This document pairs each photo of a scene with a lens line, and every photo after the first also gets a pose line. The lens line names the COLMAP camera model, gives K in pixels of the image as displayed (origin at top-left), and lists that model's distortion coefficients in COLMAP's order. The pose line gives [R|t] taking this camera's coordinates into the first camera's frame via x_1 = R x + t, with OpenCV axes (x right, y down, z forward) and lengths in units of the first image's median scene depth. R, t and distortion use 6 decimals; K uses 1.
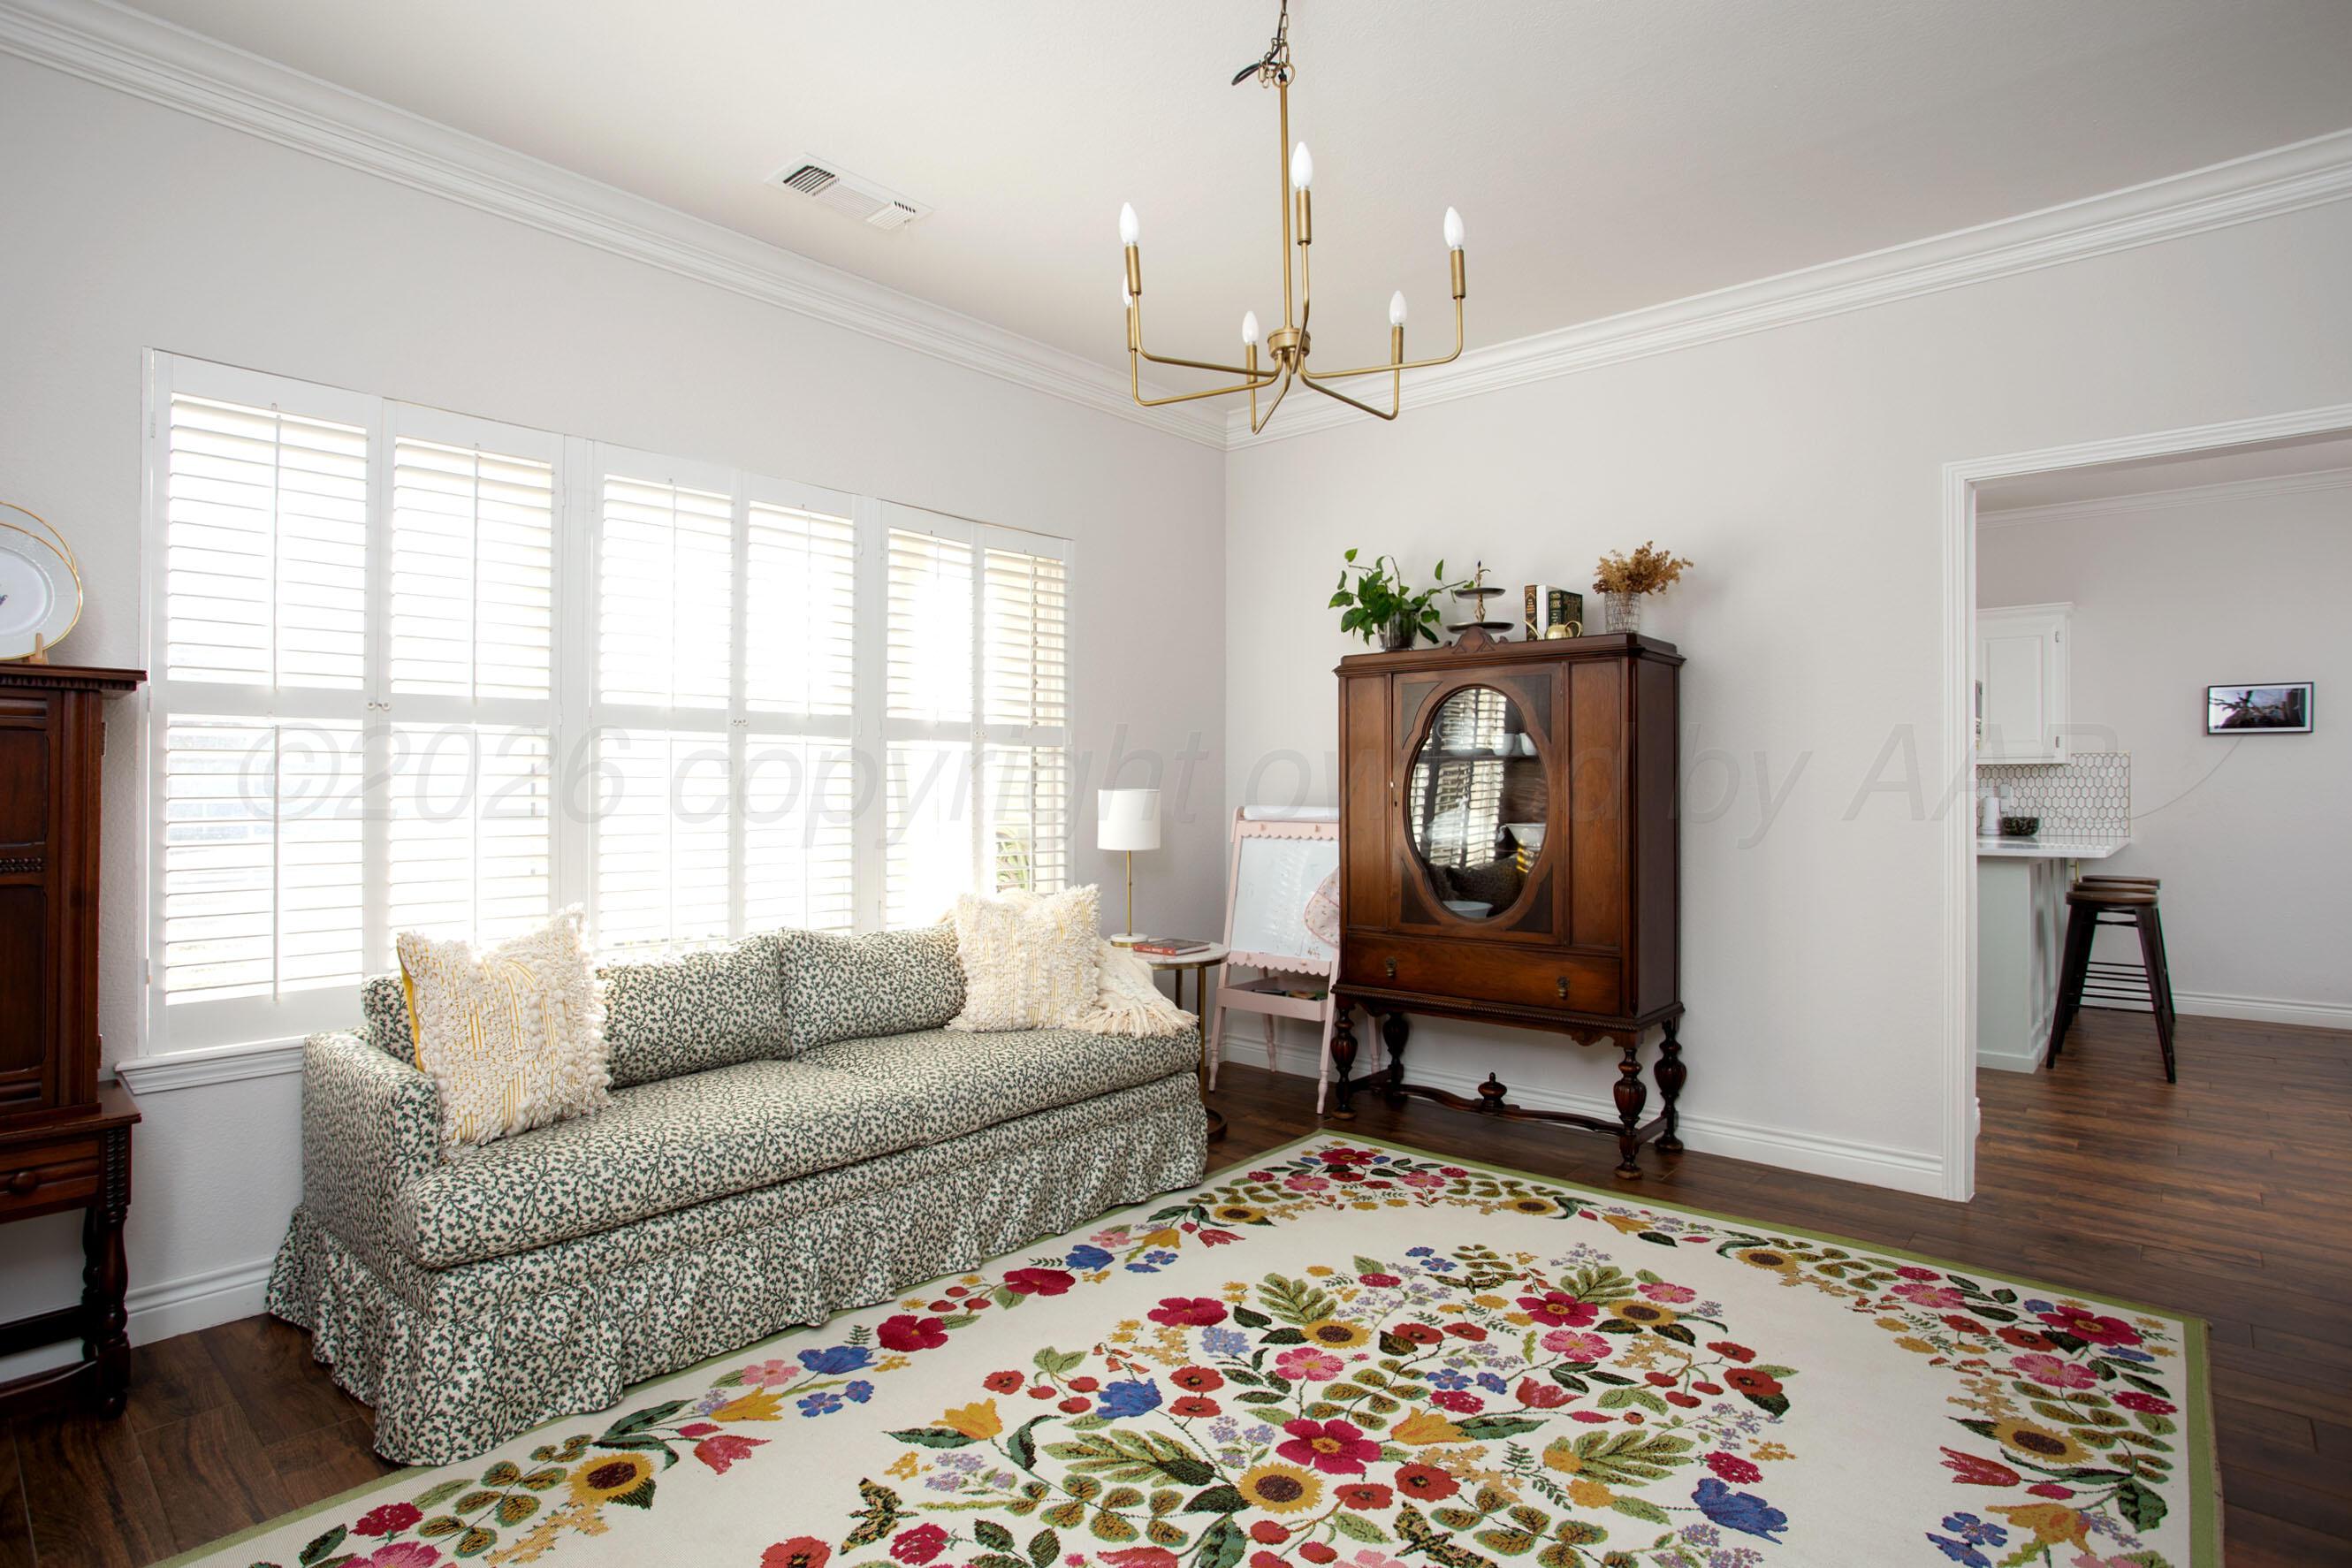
lens RADIAL K [[1198.0, 0, 1176.0], [0, 1198.0, 784.0], [0, 0, 1]] dist [-0.034963, 0.018334]
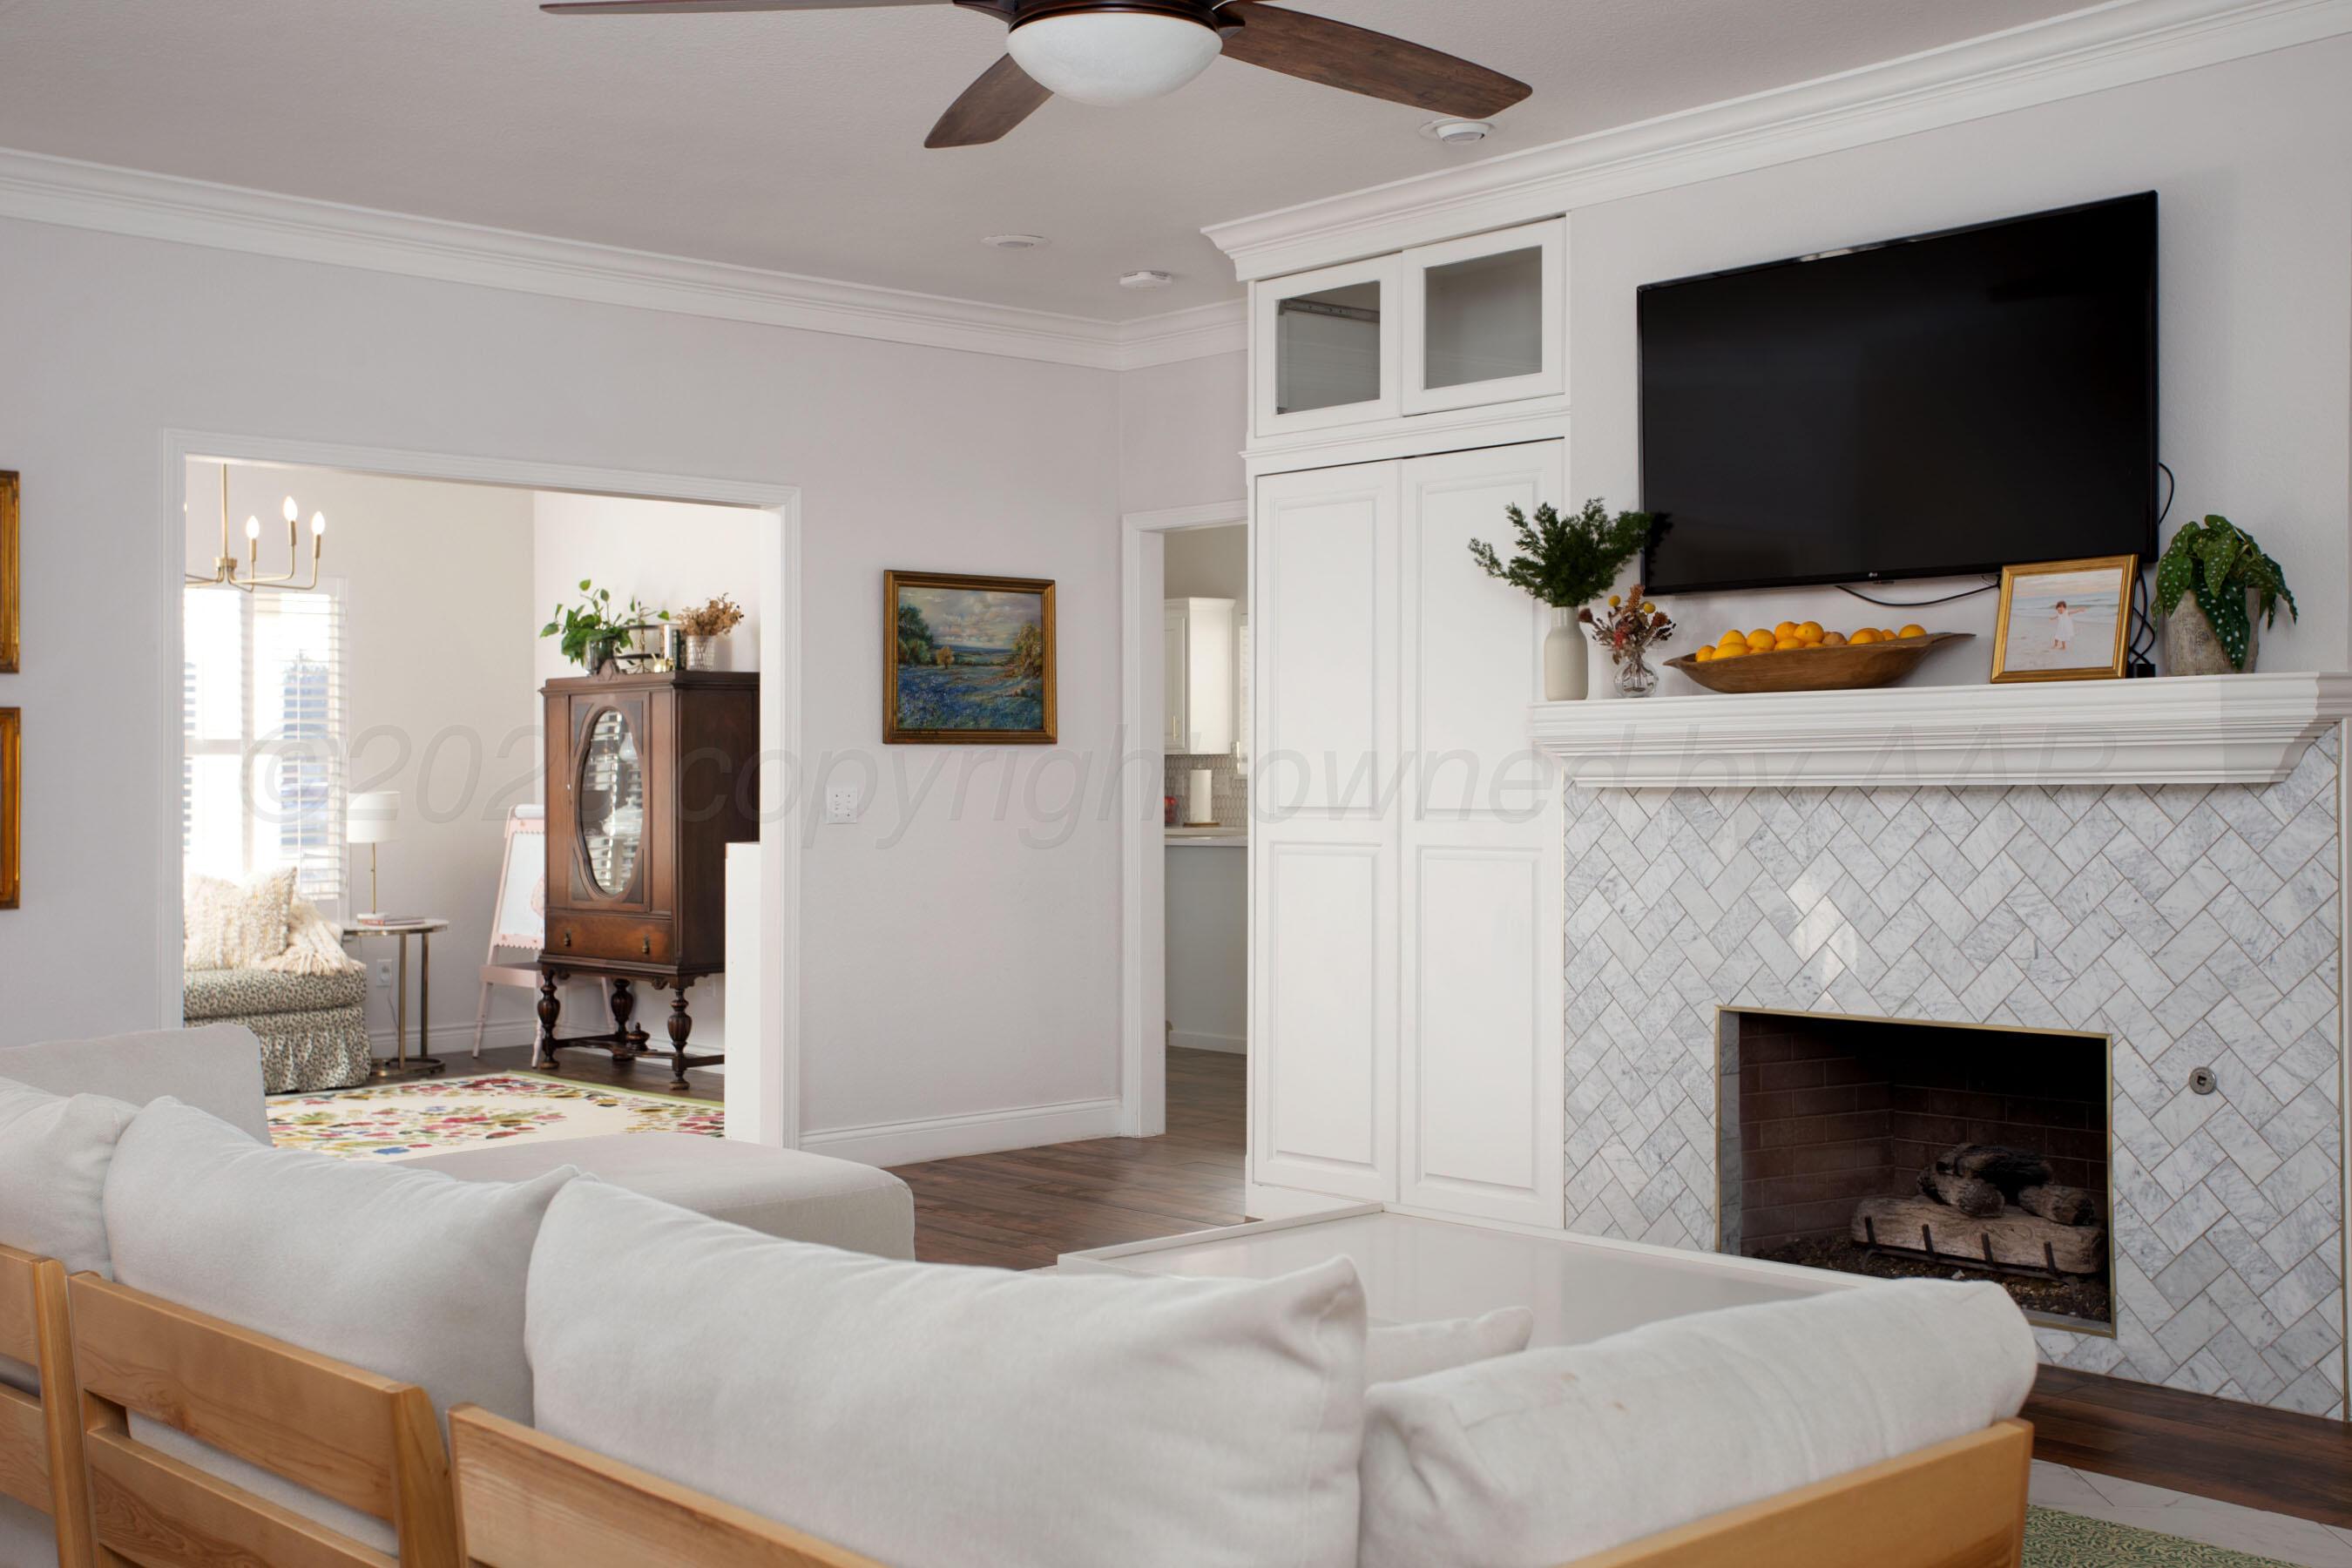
lens RADIAL K [[2595.9, 0, 1176.0], [0, 2595.9, 784.0], [0, 0, 1]] dist [-0.004080, -0.004196]
pose [[0.992911, -0.006349, -0.118691, 1.641933], [0.007424, 0.999935, 0.008621, -0.031730], [0.118629, -0.009441, 0.992894, -2.285080]]
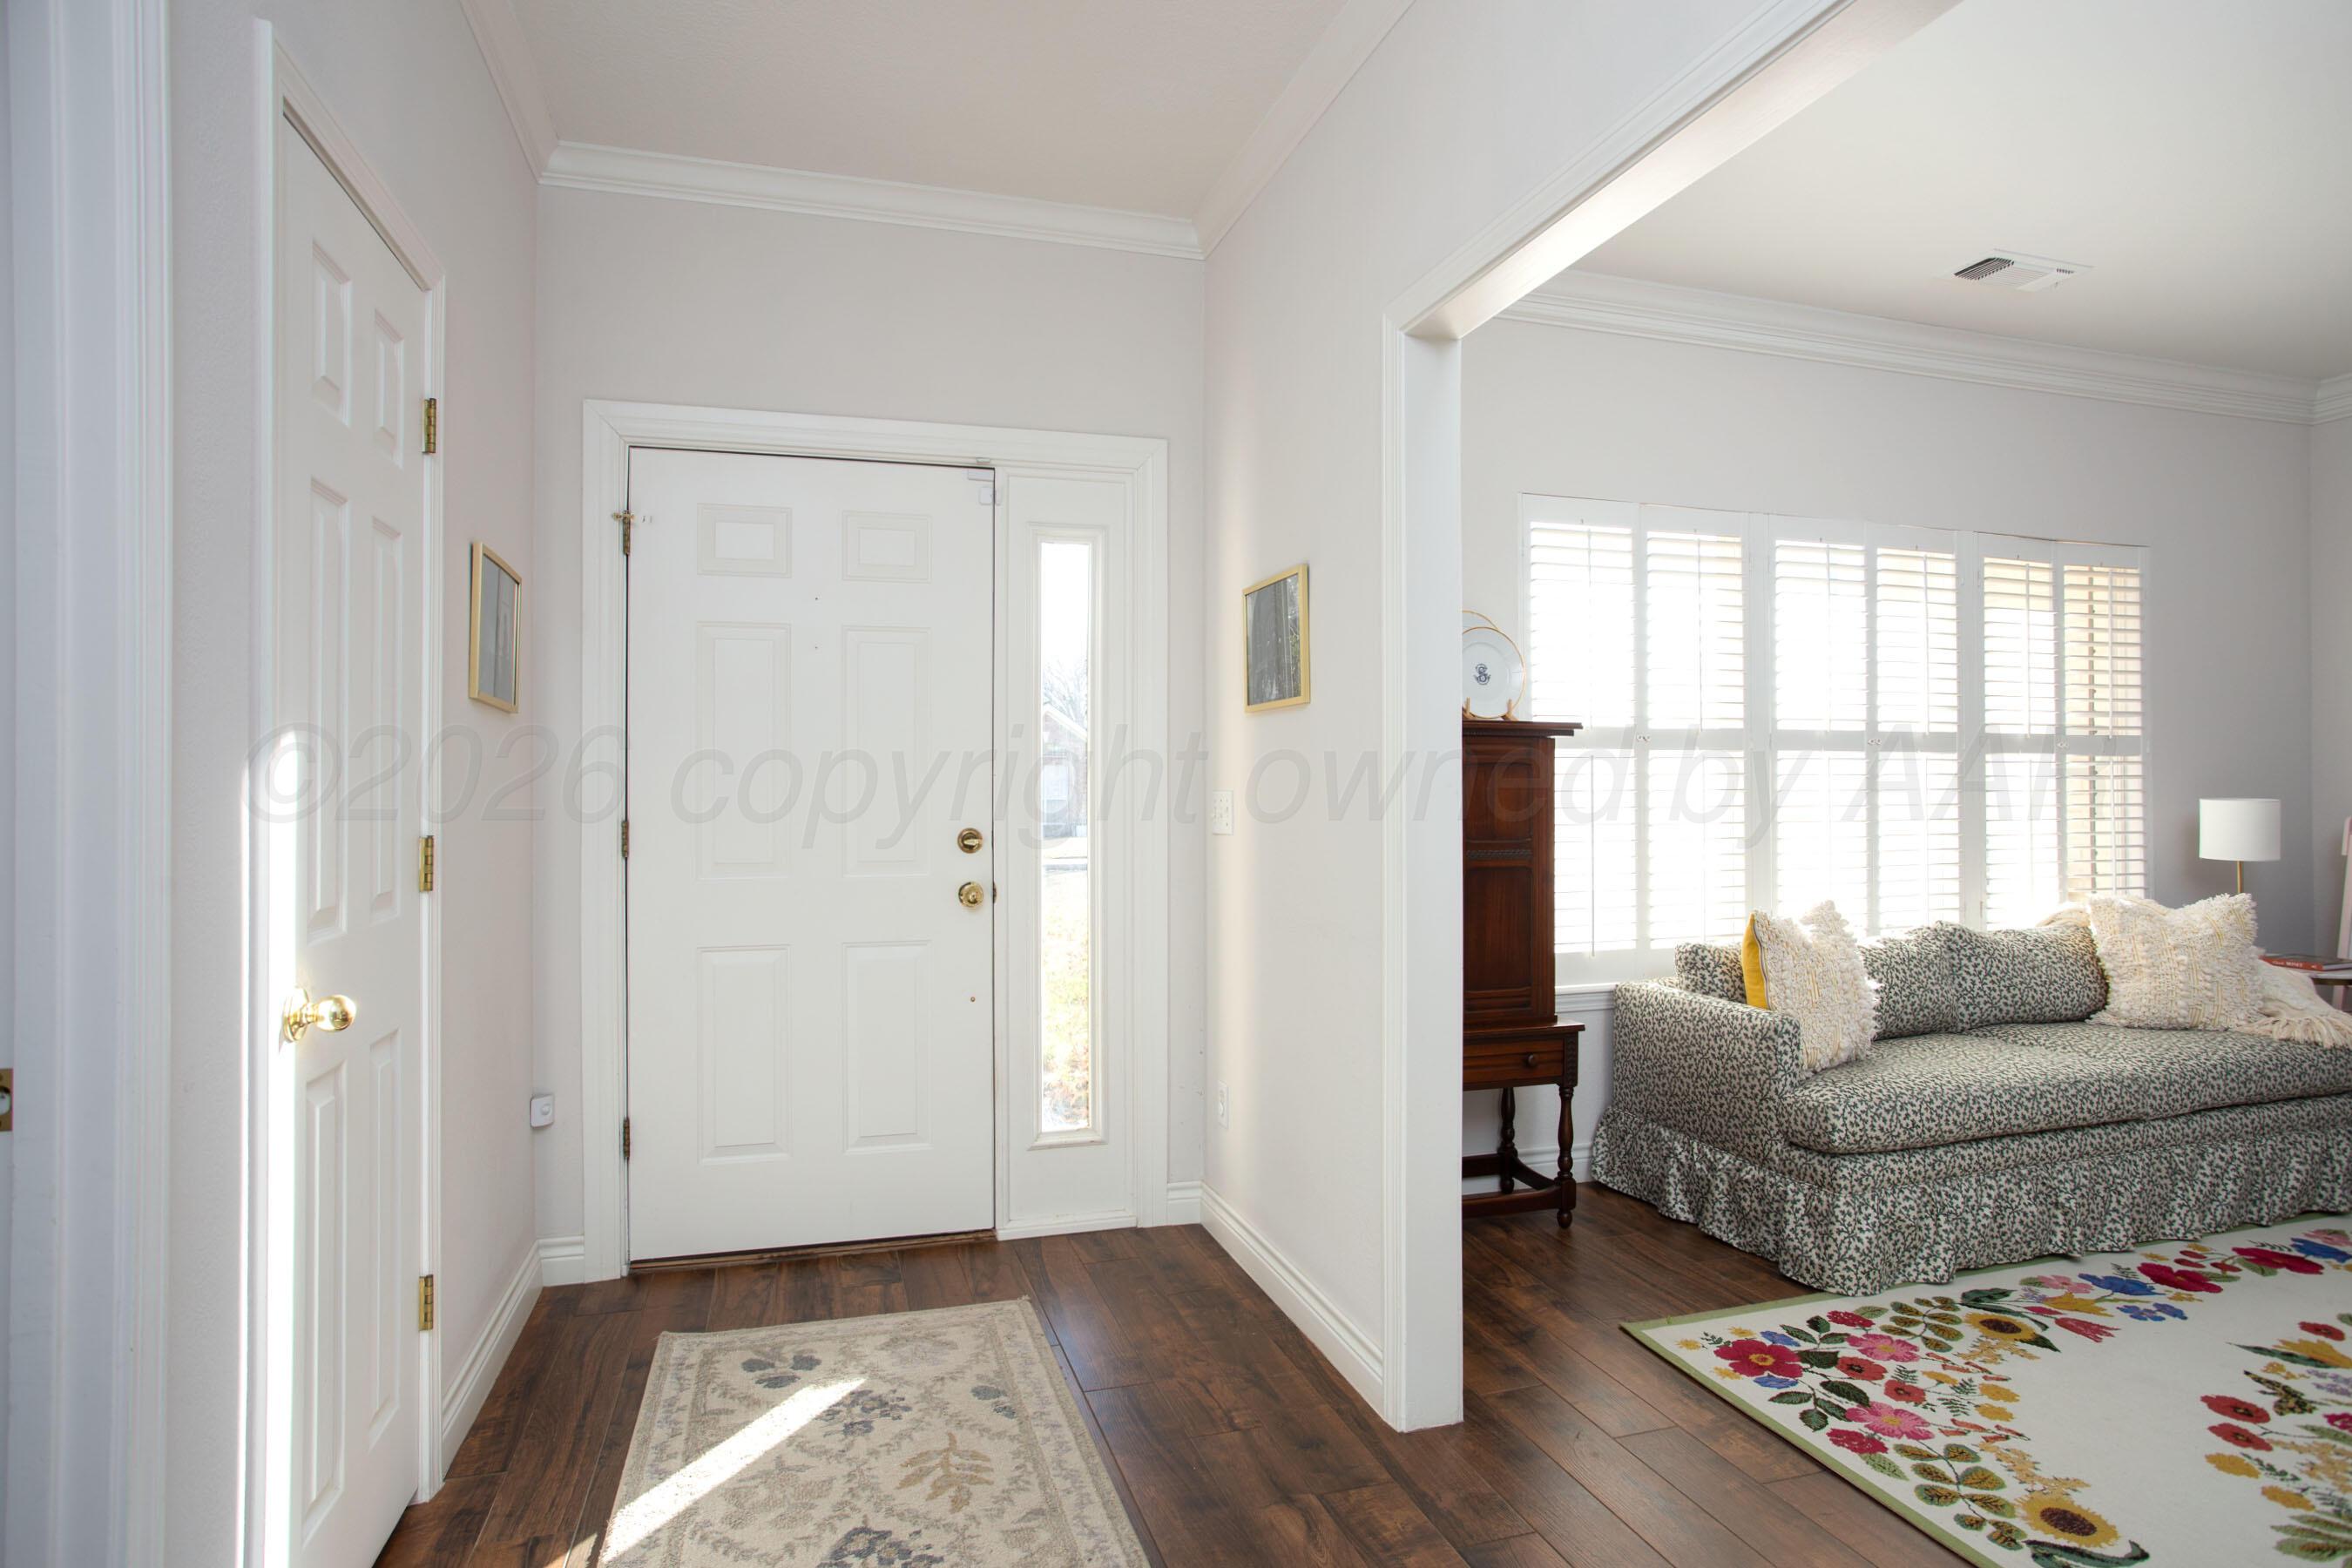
lens RADIAL K [[1237.5, 0, 1176.0], [0, 1237.5, 784.0], [0, 0, 1]] dist [-0.080096, 0.030085]
pose [[0.839583, -0.010650, -0.543128, -0.374462], [0.006162, 0.999930, -0.010082, -0.004381], [0.543197, 0.005118, 0.839590, -0.427897]]
